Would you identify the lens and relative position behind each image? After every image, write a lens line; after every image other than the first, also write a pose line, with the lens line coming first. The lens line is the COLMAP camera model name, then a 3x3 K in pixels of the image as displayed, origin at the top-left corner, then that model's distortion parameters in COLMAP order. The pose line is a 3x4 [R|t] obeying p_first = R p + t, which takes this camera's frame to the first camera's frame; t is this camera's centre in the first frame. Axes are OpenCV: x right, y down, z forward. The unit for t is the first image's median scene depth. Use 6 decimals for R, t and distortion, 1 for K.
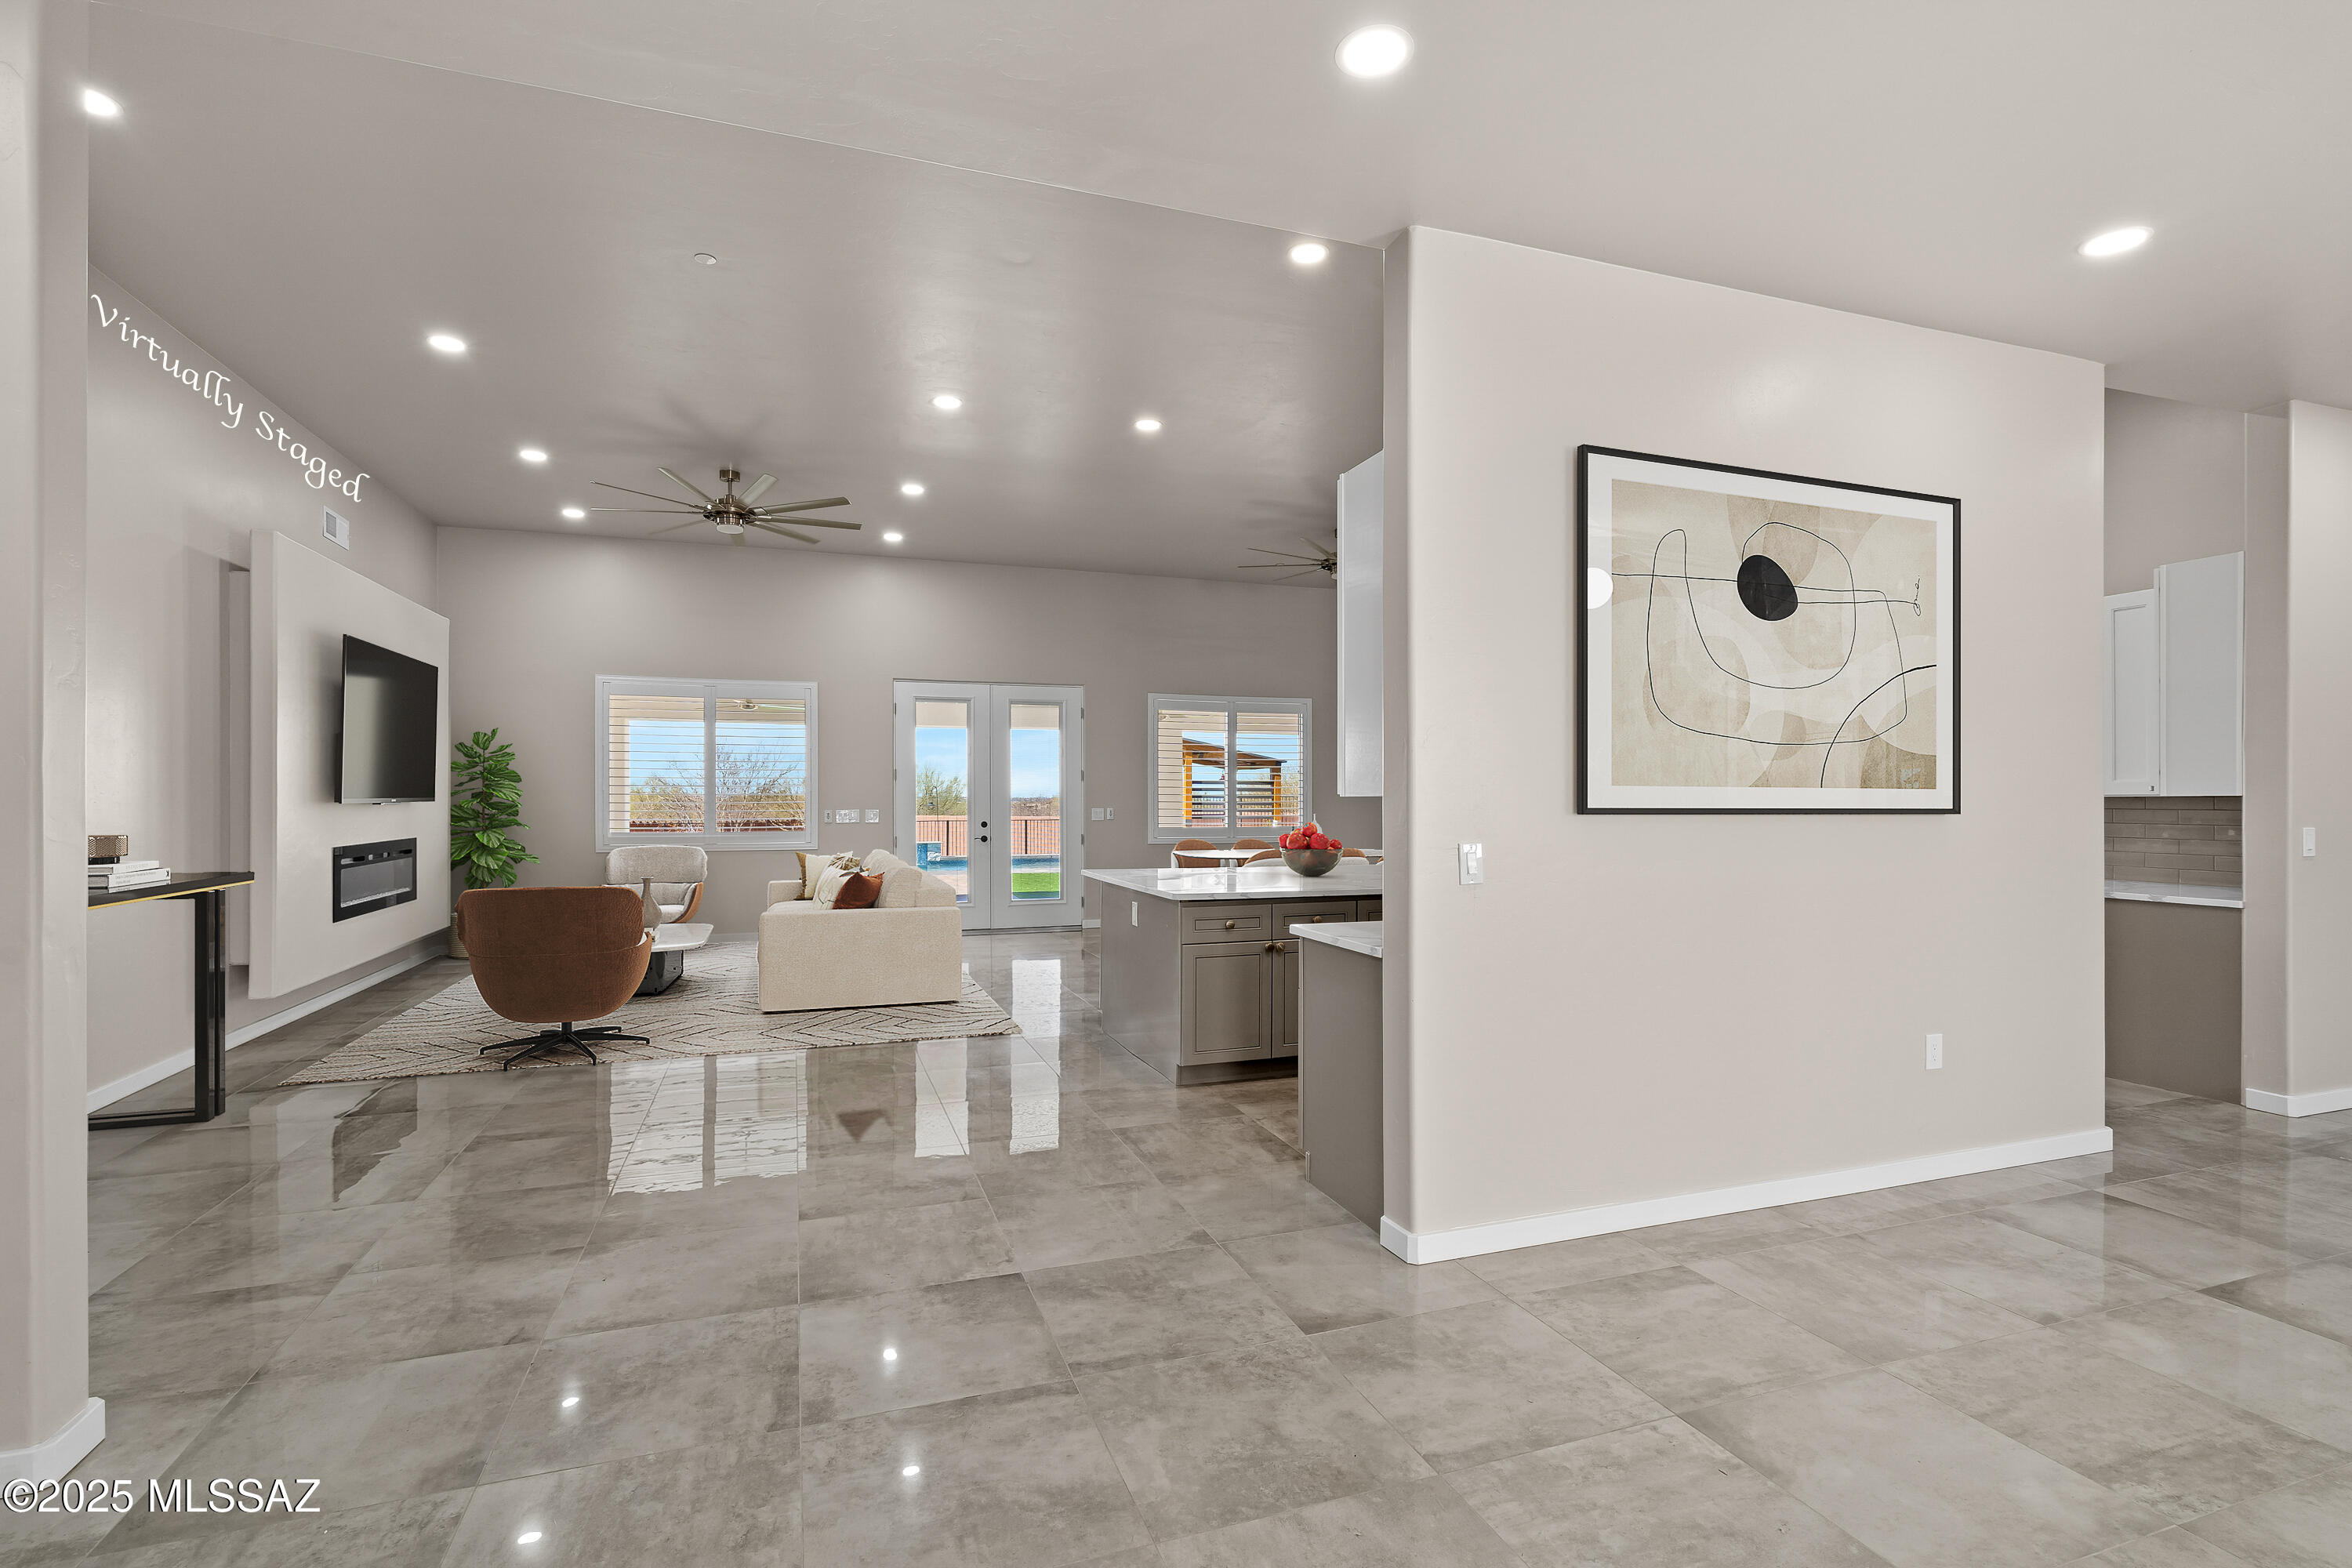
lens RADIAL K [[1090.1, 0, 1182.5], [0, 1090.1, 804.4], [0, 0, 1]] dist [-0.006812, 0.001145]
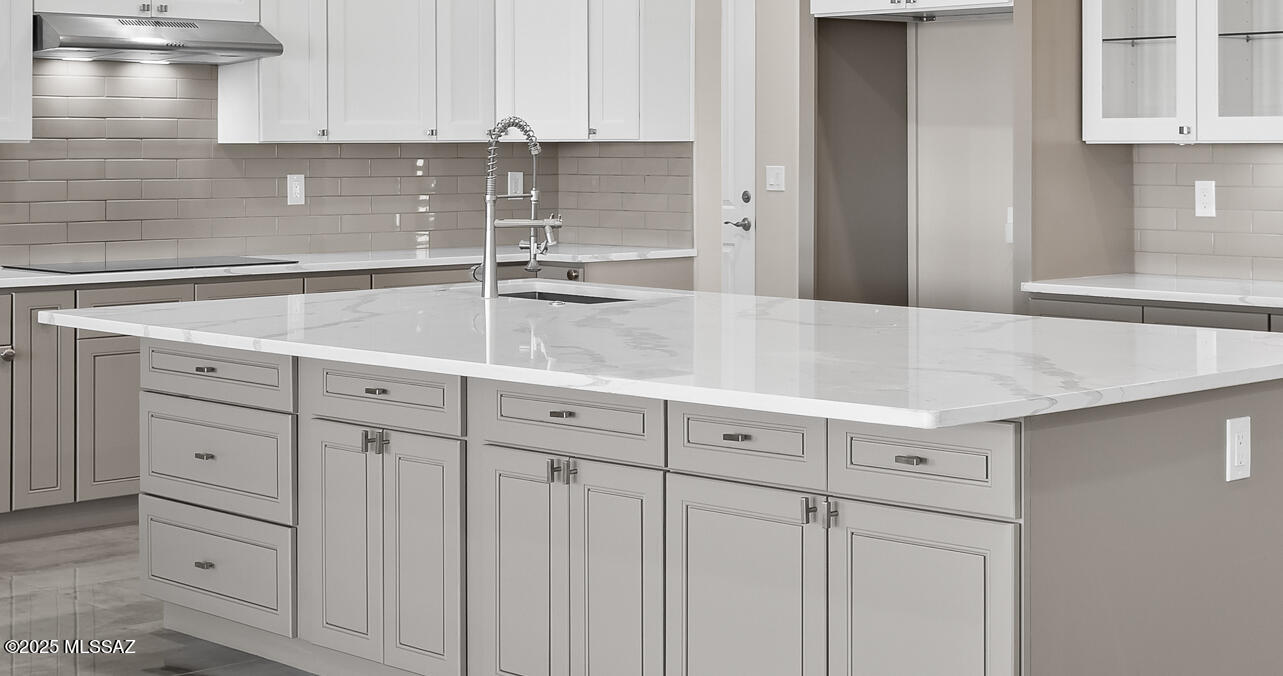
lens RADIAL K [[2116.9, 0, 732.5], [0, 2116.9, 178.2], [0, 0, 1]] dist [-0.019973, 0.000000]
pose [[-0.412723, -0.015296, 0.910728, -0.339485], [0.007426, 0.999769, 0.020157, -0.005806], [-0.910827, 0.015082, -0.412514, 0.772745]]
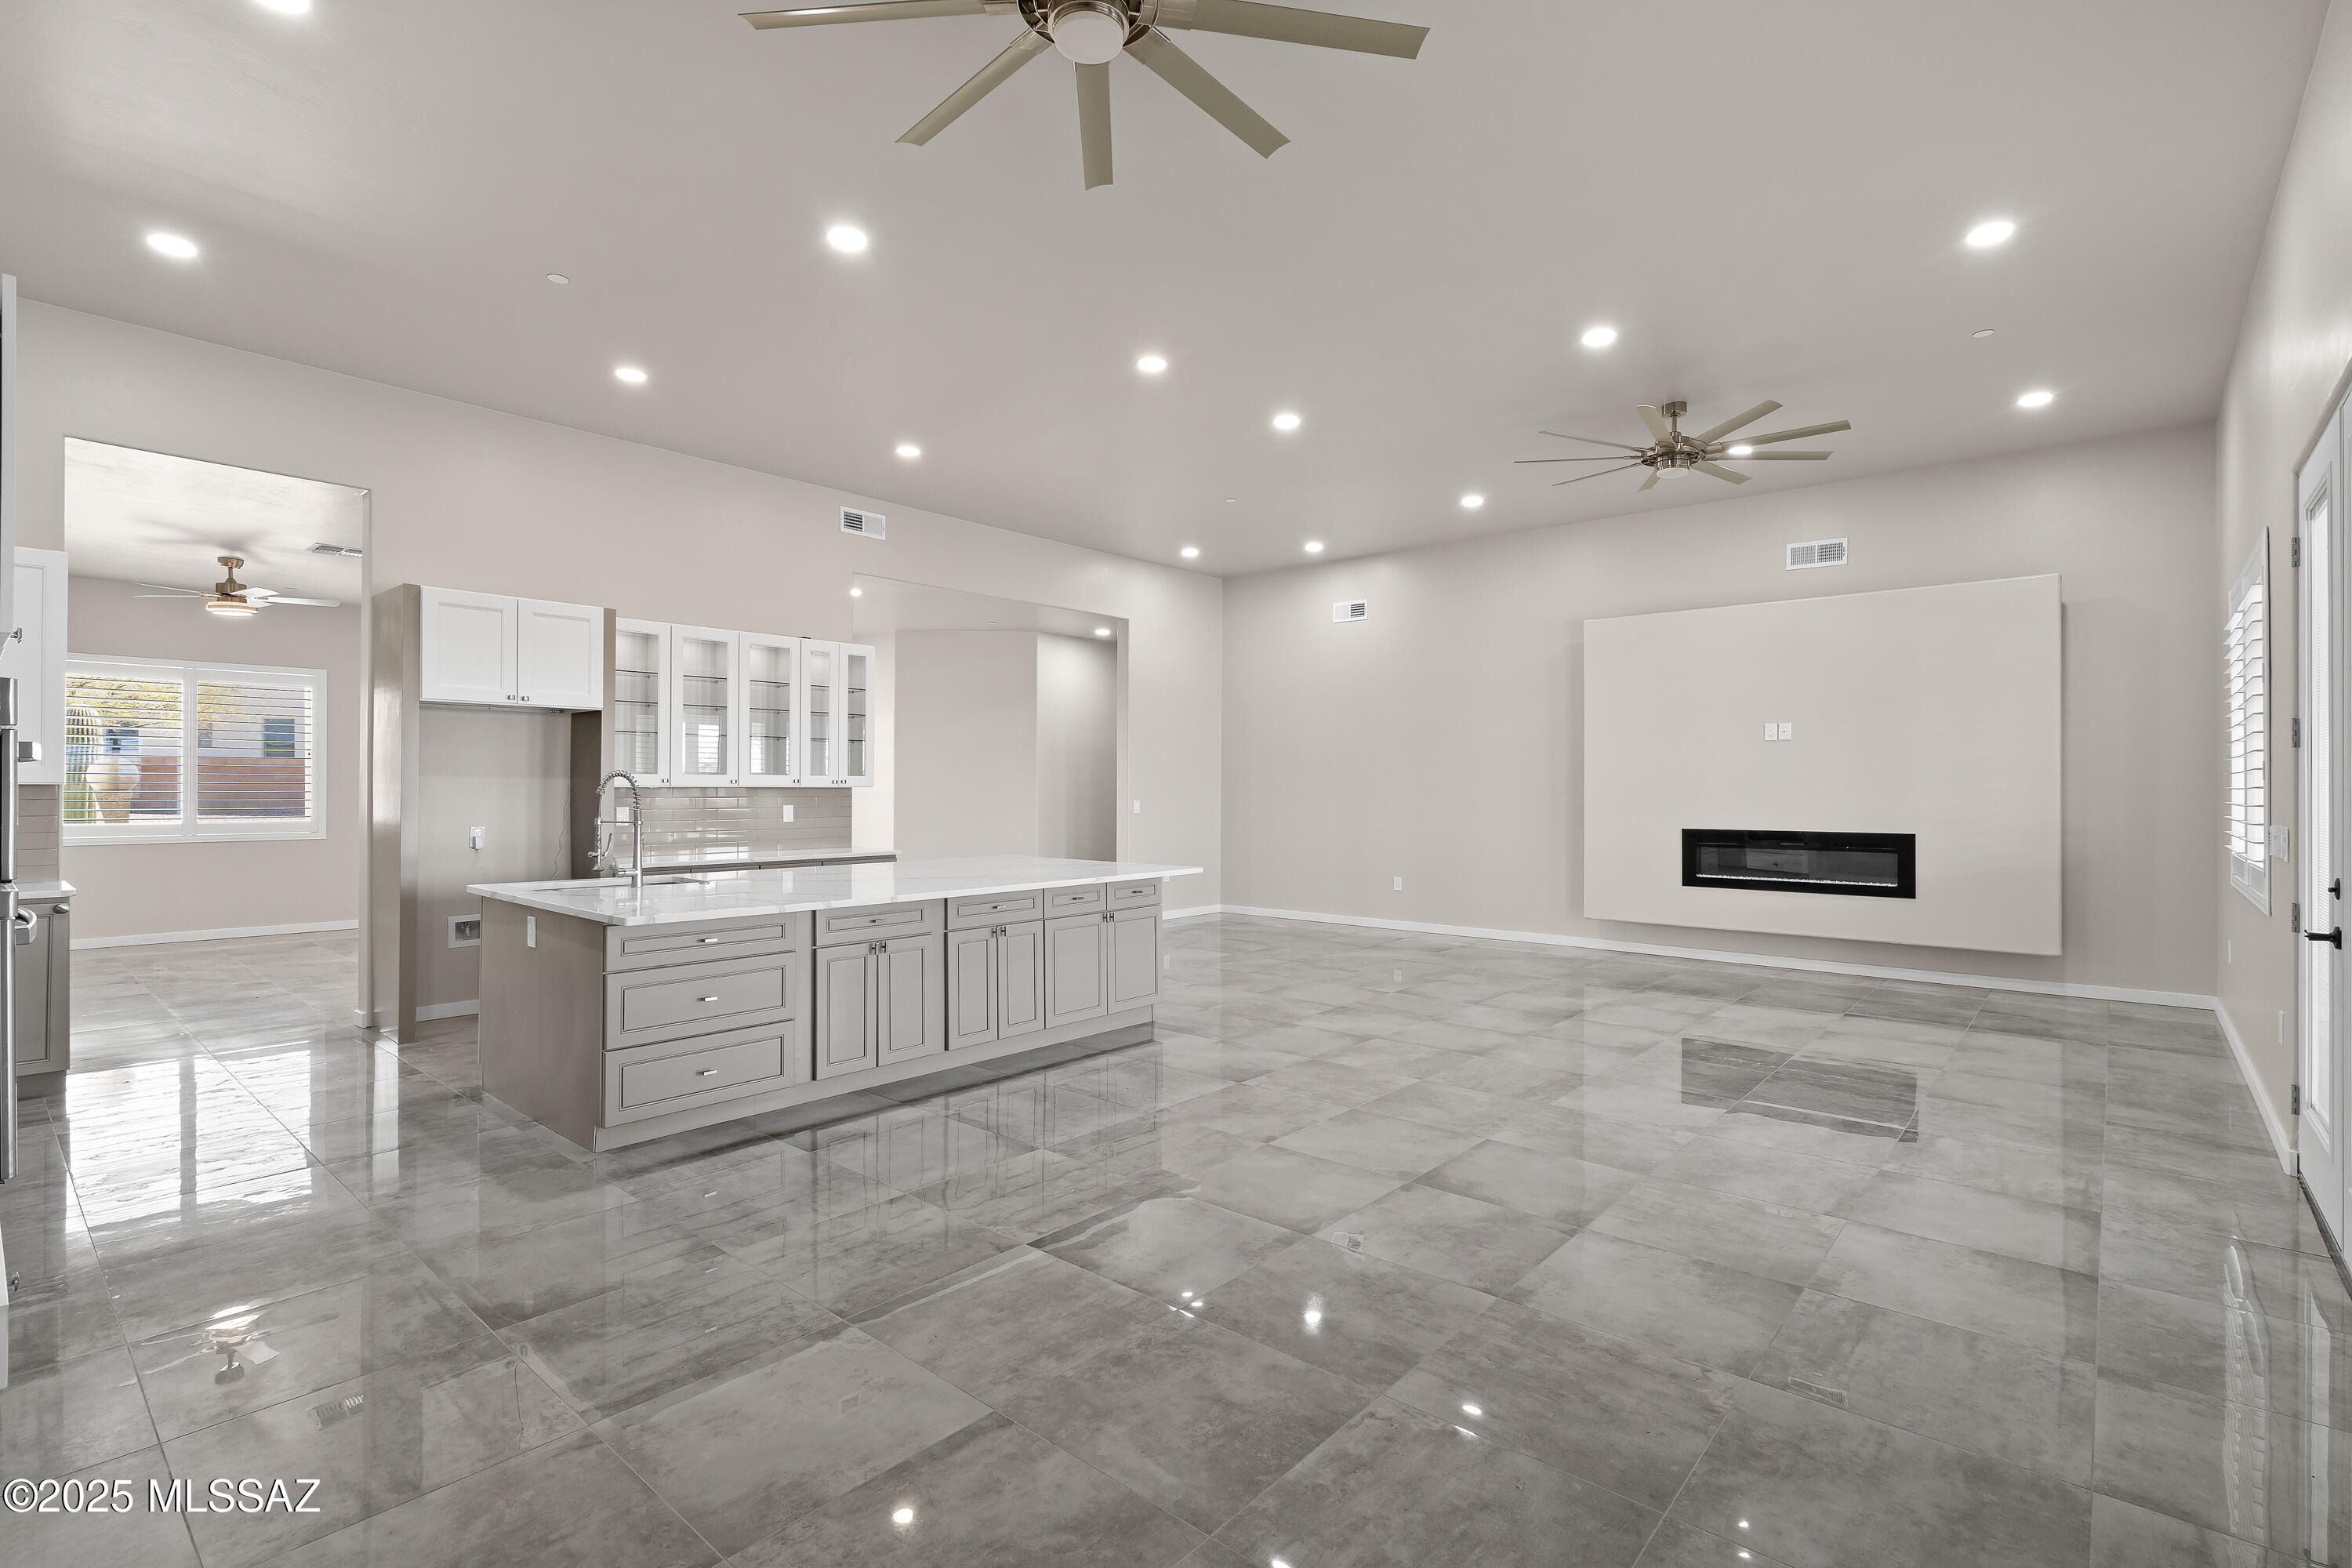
lens RADIAL K [[1090.1, 0, 1176.8], [0, 1090.1, 789.0], [0, 0, 1]] dist [-0.006812, 0.001145]
pose [[-0.875525, -0.002115, -0.483169, 0.232907], [-0.006493, 0.999952, 0.007388, -0.008457], [0.483130, 0.009606, -0.875496, 1.104506]]
